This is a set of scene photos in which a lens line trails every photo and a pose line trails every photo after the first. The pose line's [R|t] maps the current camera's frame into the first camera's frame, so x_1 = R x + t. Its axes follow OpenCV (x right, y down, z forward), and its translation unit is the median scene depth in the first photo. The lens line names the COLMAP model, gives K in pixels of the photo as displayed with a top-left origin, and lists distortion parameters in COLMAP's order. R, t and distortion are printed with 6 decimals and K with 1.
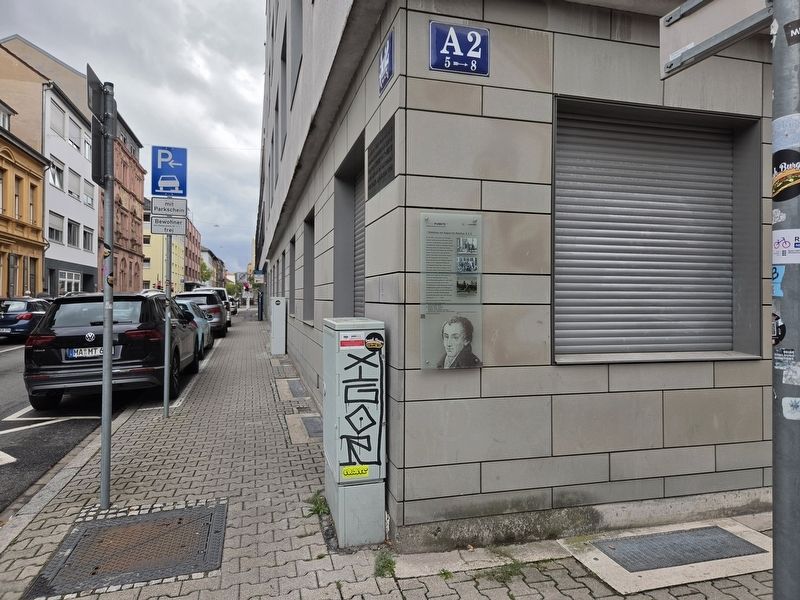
lens RADIAL K [[537.0, 0, 397.8], [0, 537.0, 285.3], [0, 0, 1]] dist [0.029918, -0.008129]
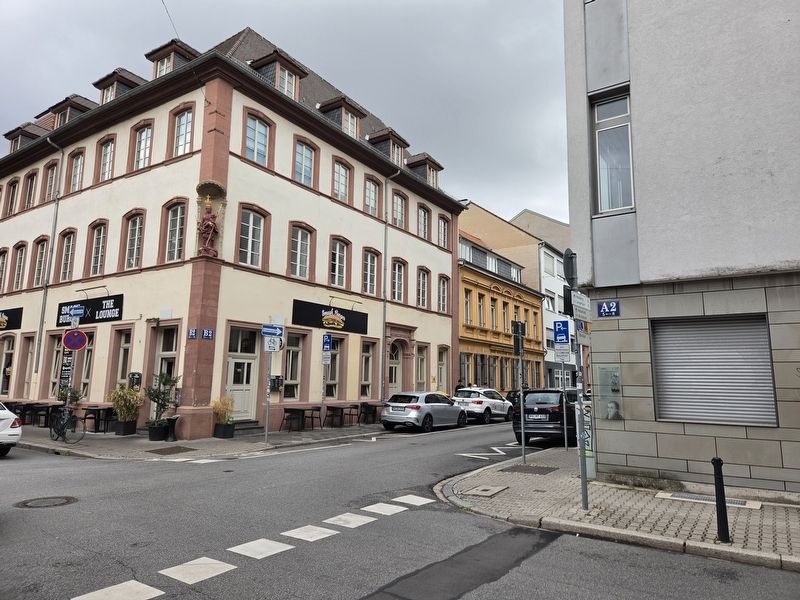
lens RADIAL K [[537.0, 0, 399.2], [0, 537.0, 298.1], [0, 0, 1]] dist [0.029918, -0.008129]
pose [[0.643487, -0.114785, -0.756802, 1.606577], [0.004262, 0.989215, -0.146411, -0.066675], [0.765445, 0.090988, 0.637036, -1.750784]]
